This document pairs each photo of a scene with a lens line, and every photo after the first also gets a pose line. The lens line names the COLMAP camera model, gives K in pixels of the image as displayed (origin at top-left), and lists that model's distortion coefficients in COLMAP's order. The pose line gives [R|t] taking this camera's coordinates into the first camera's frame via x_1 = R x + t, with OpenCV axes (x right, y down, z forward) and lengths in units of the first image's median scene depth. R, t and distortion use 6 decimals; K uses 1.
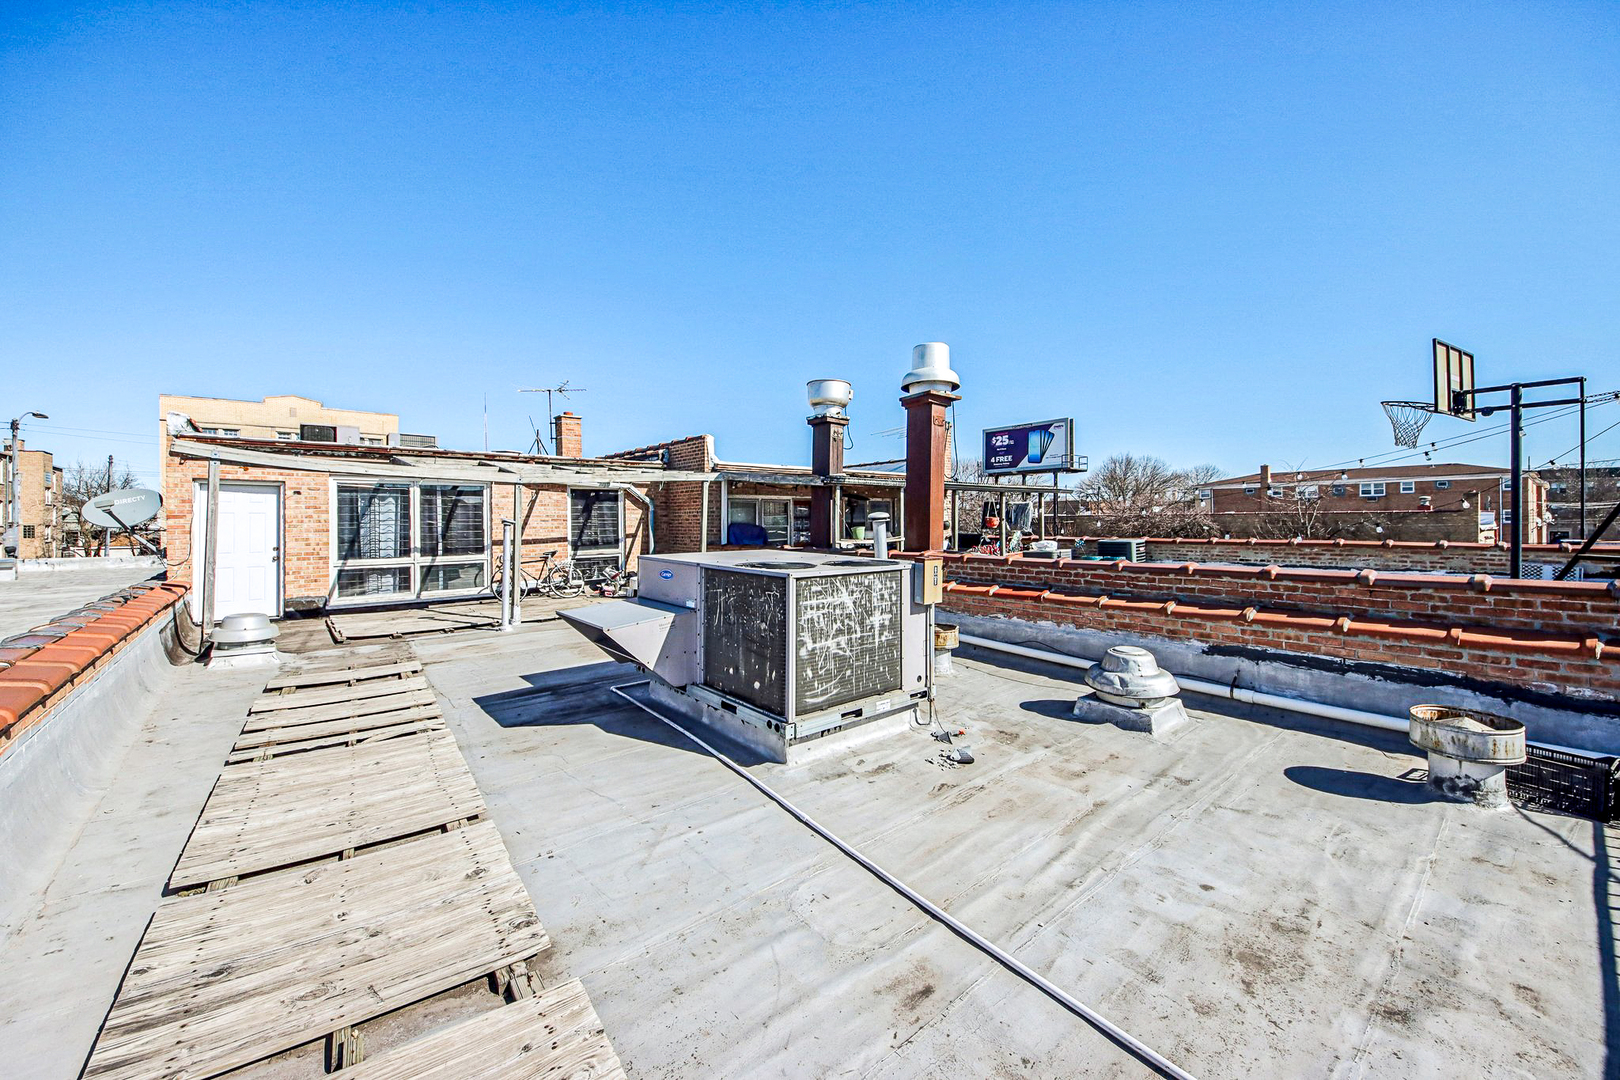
lens RADIAL K [[621.5, 0, 809.6], [0, 621.5, 509.2], [0, 0, 1]] dist [0.031166, -0.000216]
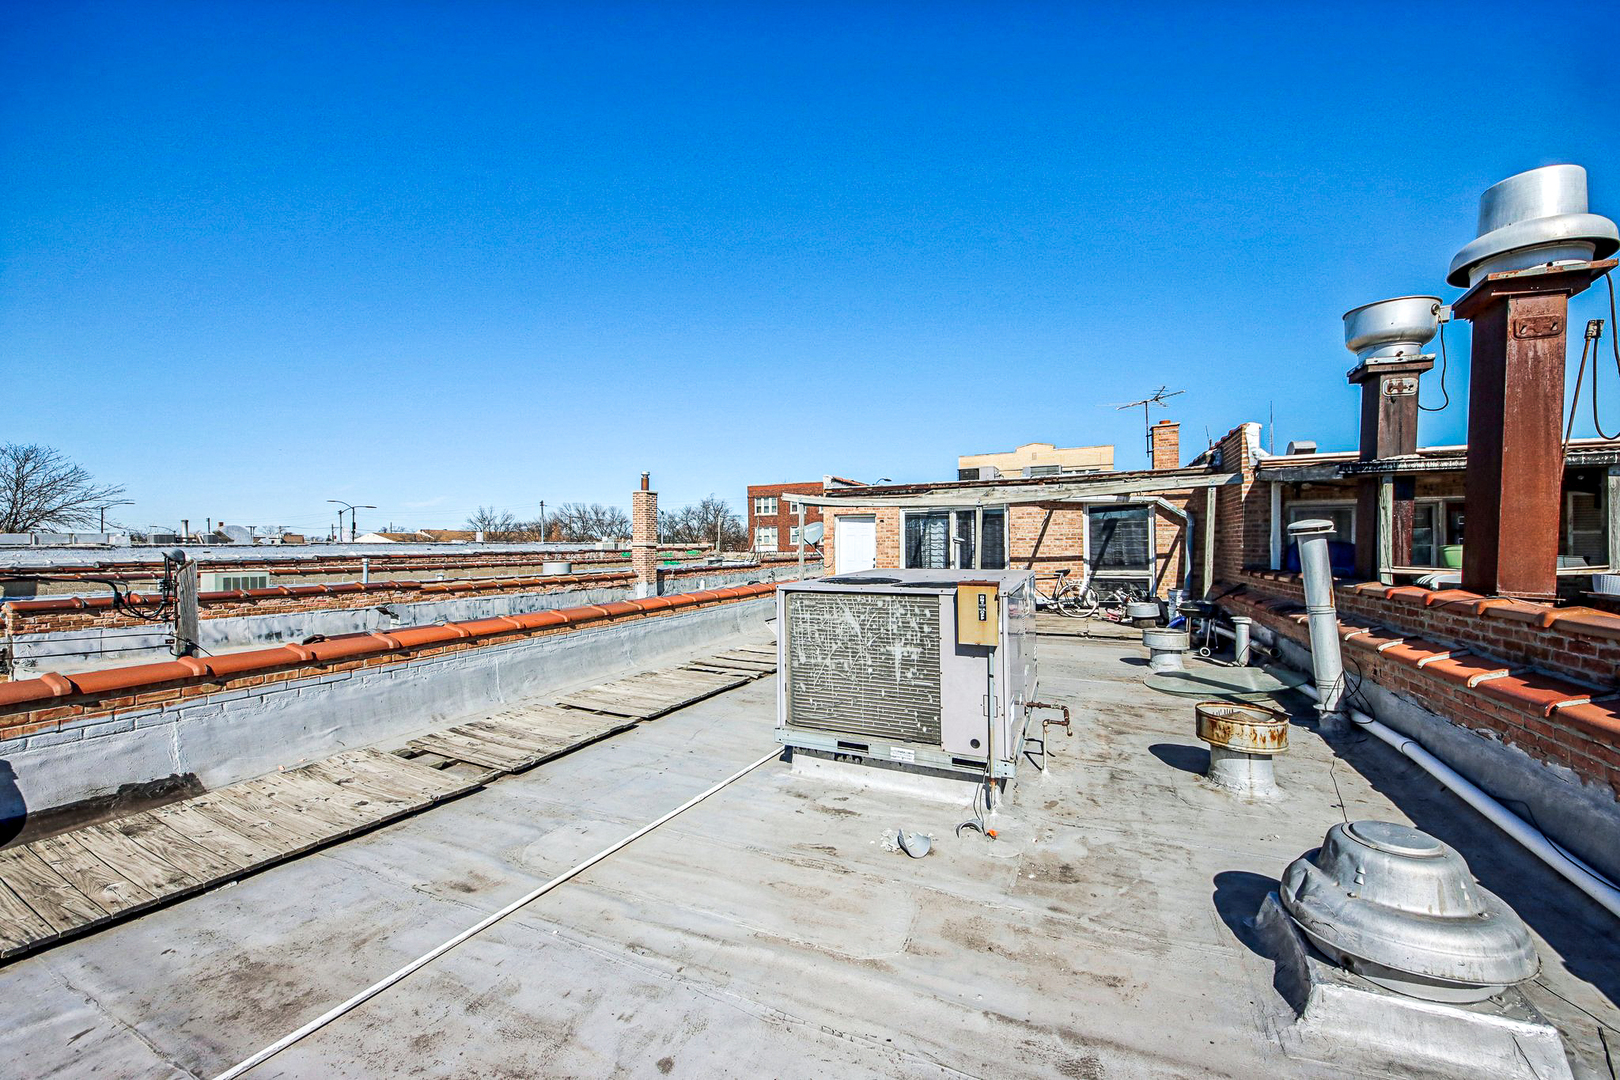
lens RADIAL K [[598.5, 0, 786.7], [0, 598.5, 534.6], [0, 0, 1]] dist [0.056327, -0.021100]
pose [[0.427370, -0.014569, -0.903959, 0.386603], [0.021181, 0.999757, -0.006100, 0.010630], [0.903829, -0.016540, 0.427575, 0.253629]]
